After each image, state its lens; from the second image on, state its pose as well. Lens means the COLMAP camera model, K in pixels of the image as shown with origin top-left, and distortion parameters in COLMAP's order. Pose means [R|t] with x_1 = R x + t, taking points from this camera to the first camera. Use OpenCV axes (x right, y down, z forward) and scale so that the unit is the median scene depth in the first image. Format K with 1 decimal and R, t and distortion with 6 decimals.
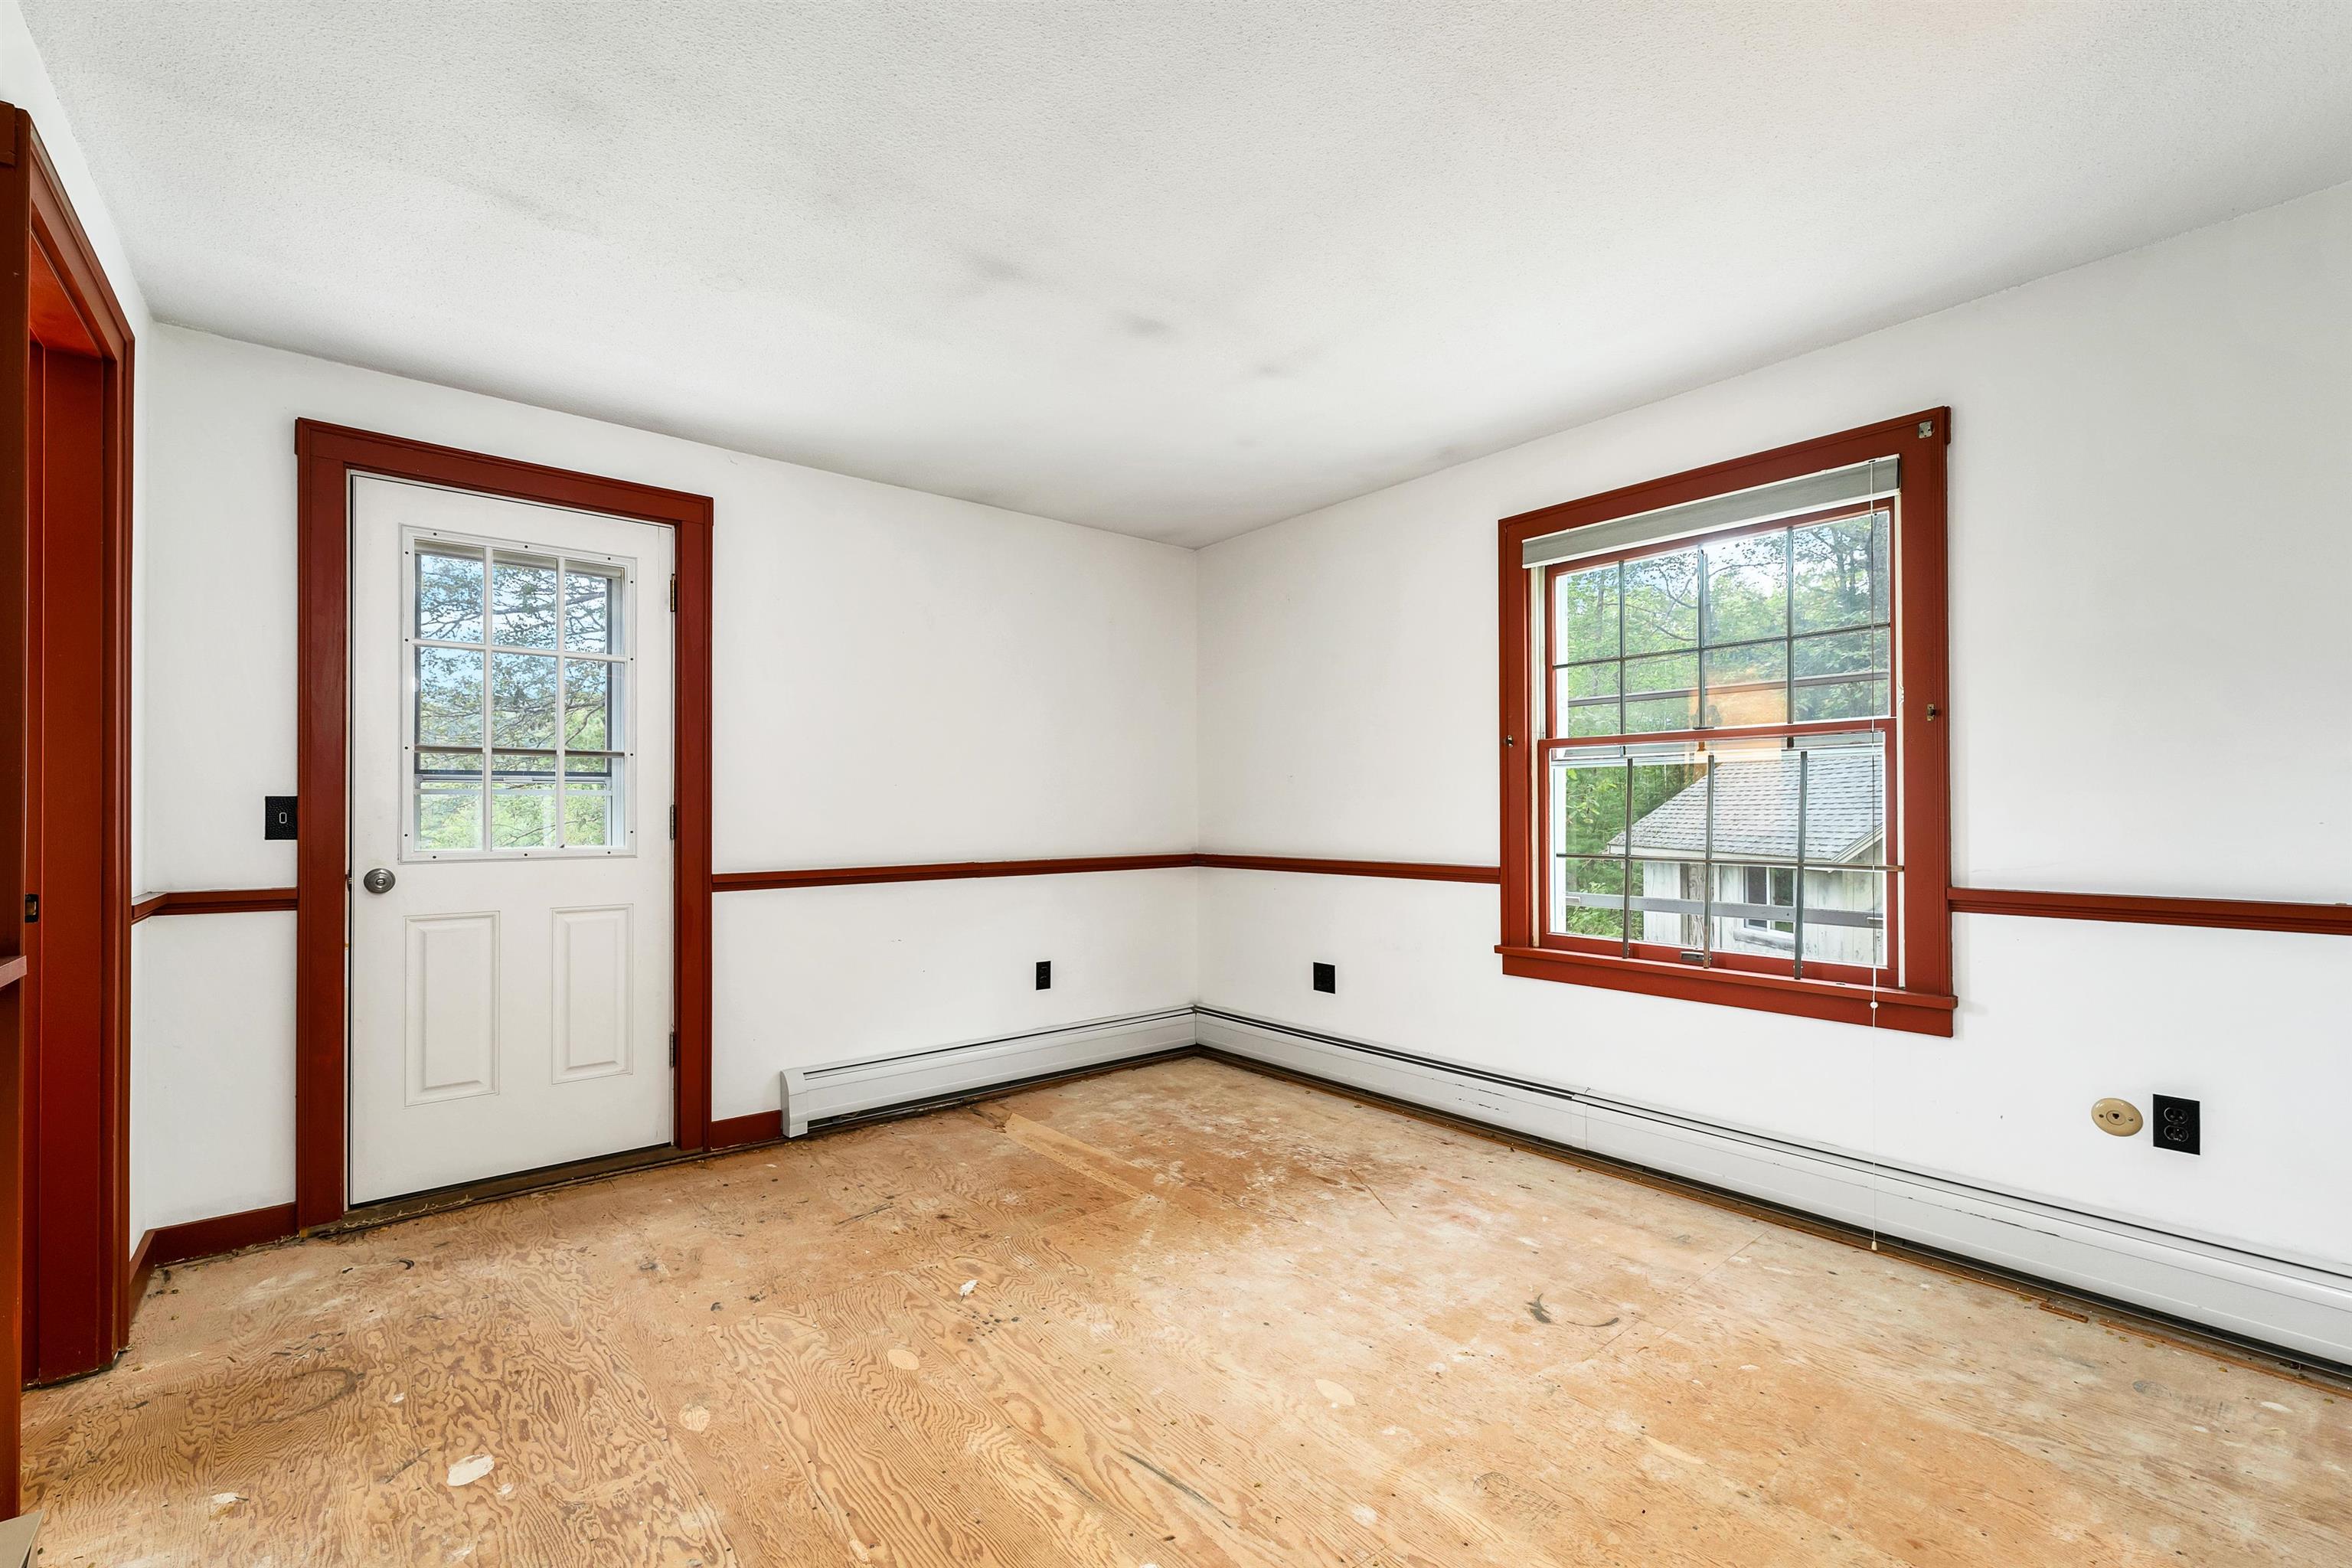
lens RADIAL K [[998.7, 0, 1186.0], [0, 998.7, 801.3], [0, 0, 1]] dist [0.000758, -0.000139]
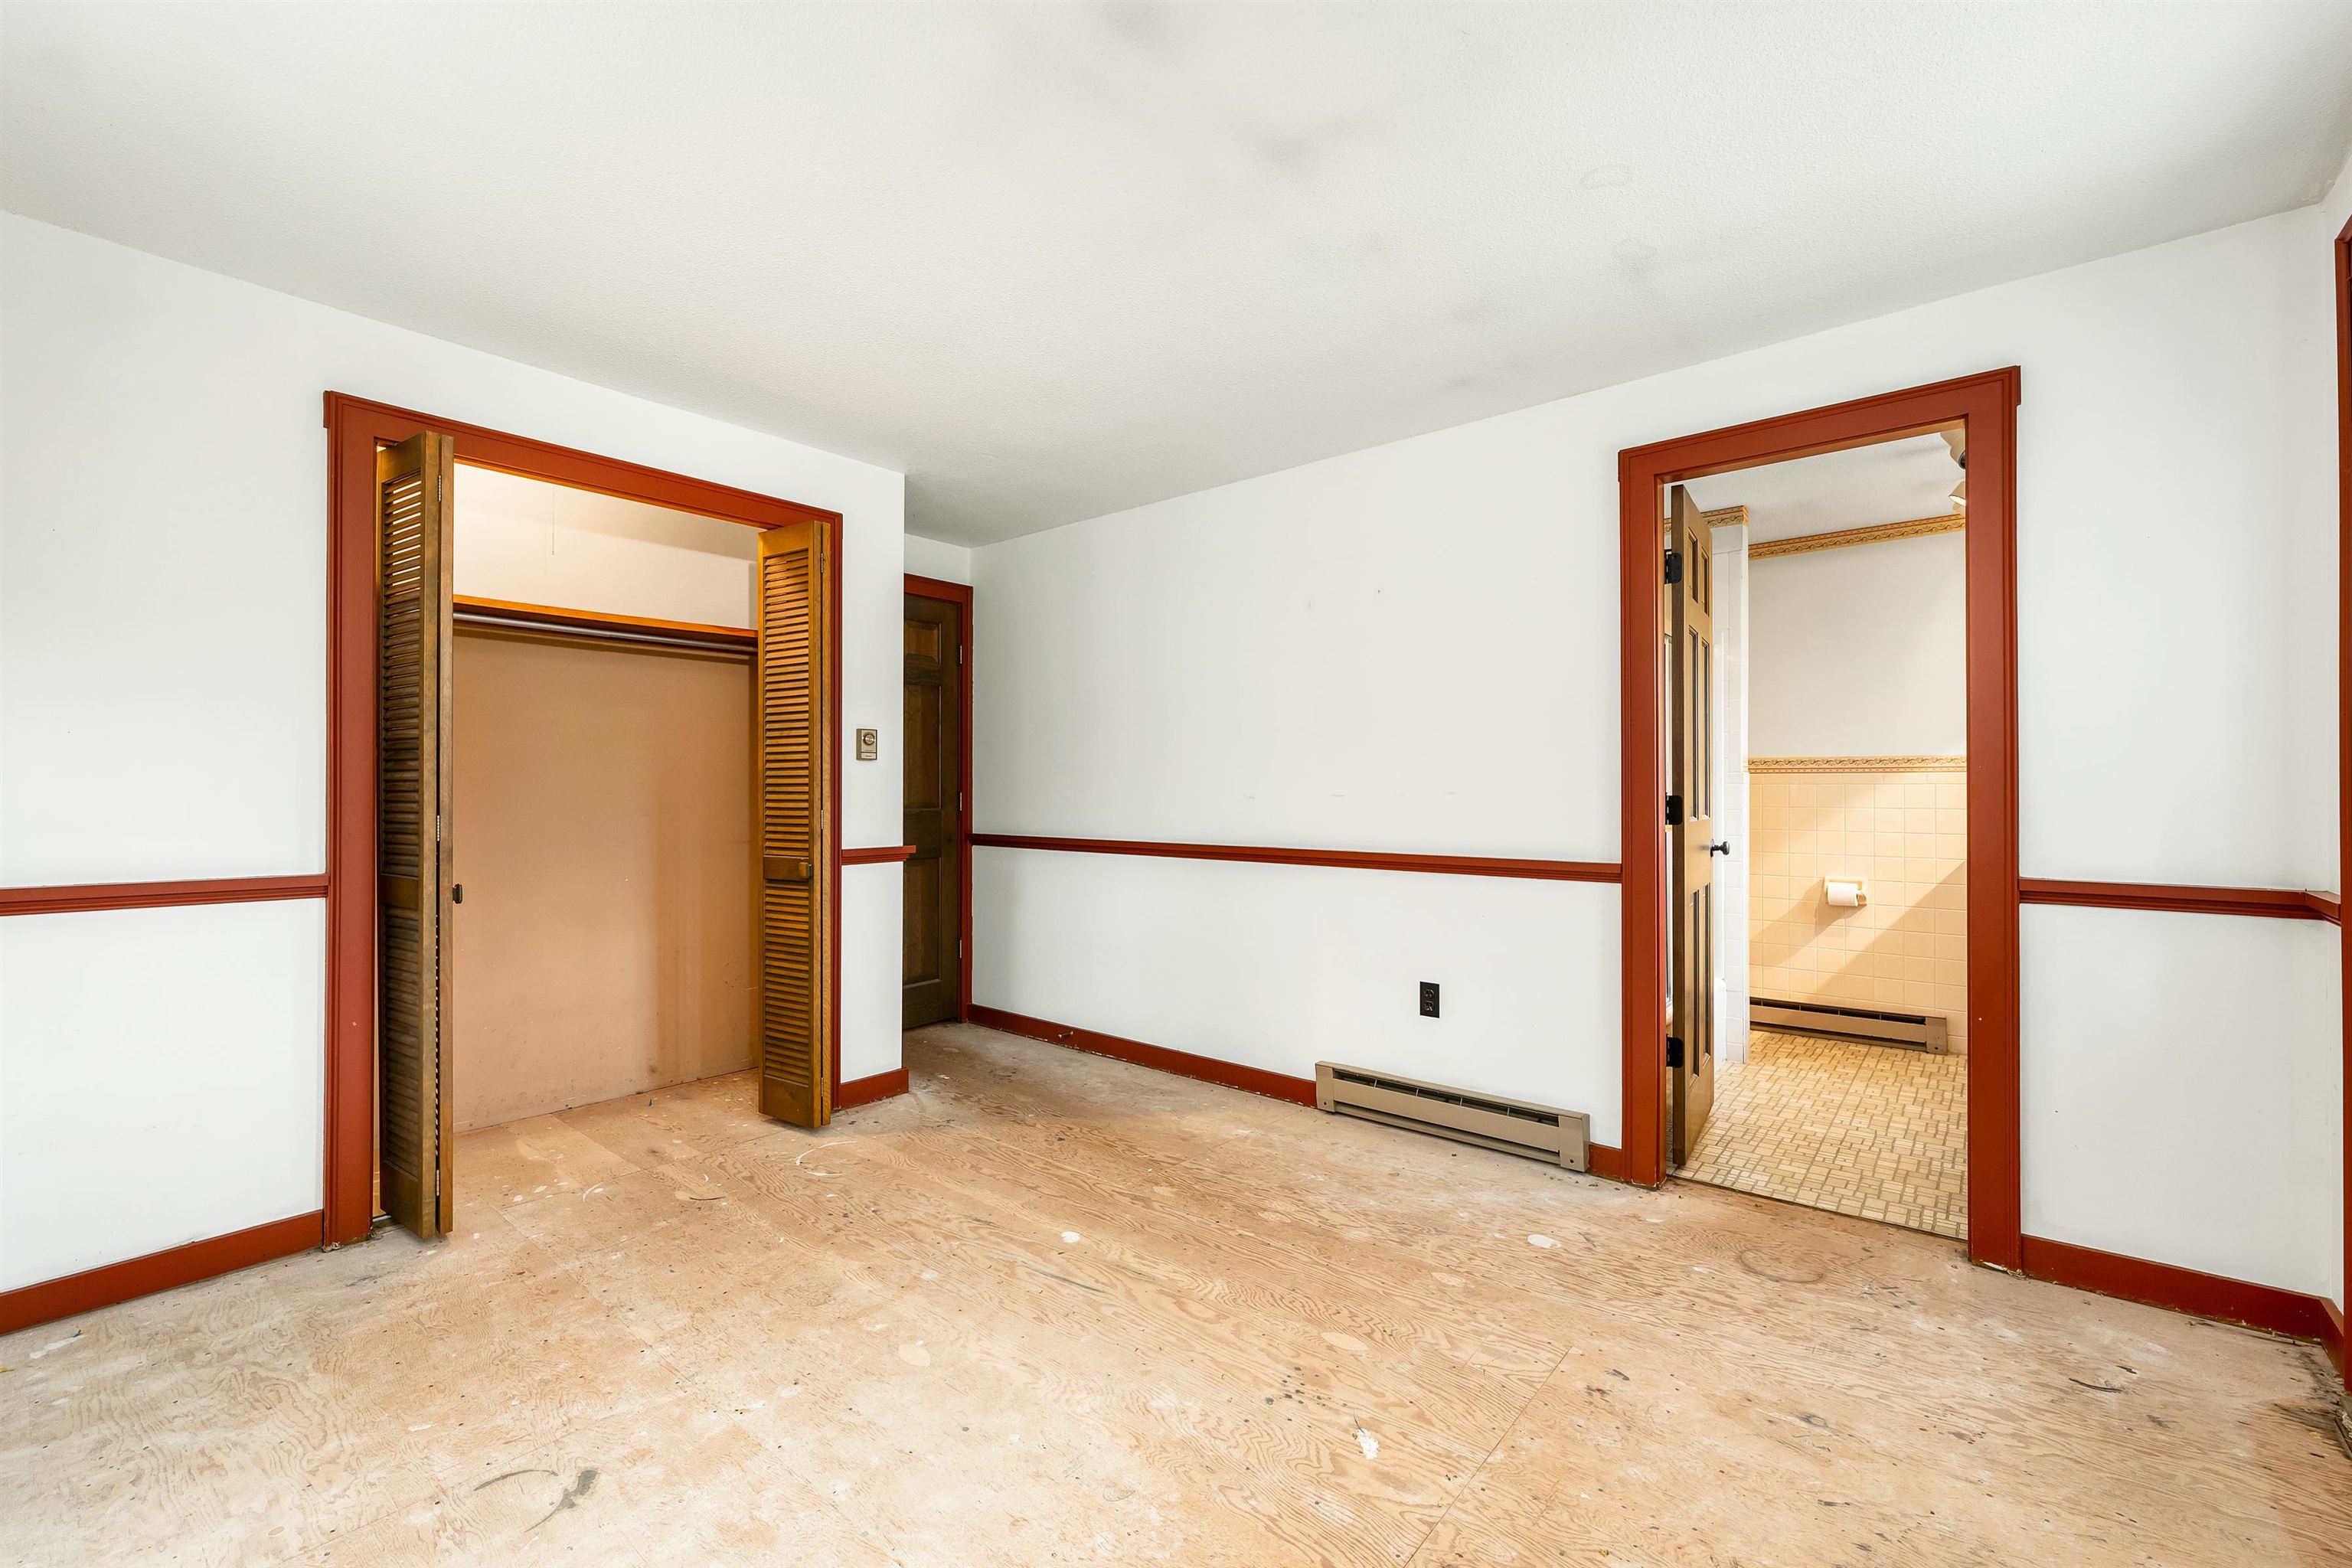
lens RADIAL K [[998.7, 0, 1186.0], [0, 998.7, 801.3], [0, 0, 1]] dist [0.000758, -0.000139]
pose [[-0.984875, 0.004249, -0.173213, 0.047632], [0.004084, 0.999991, 0.001312, 0.013526], [0.173217, 0.000585, -0.984884, 2.056784]]
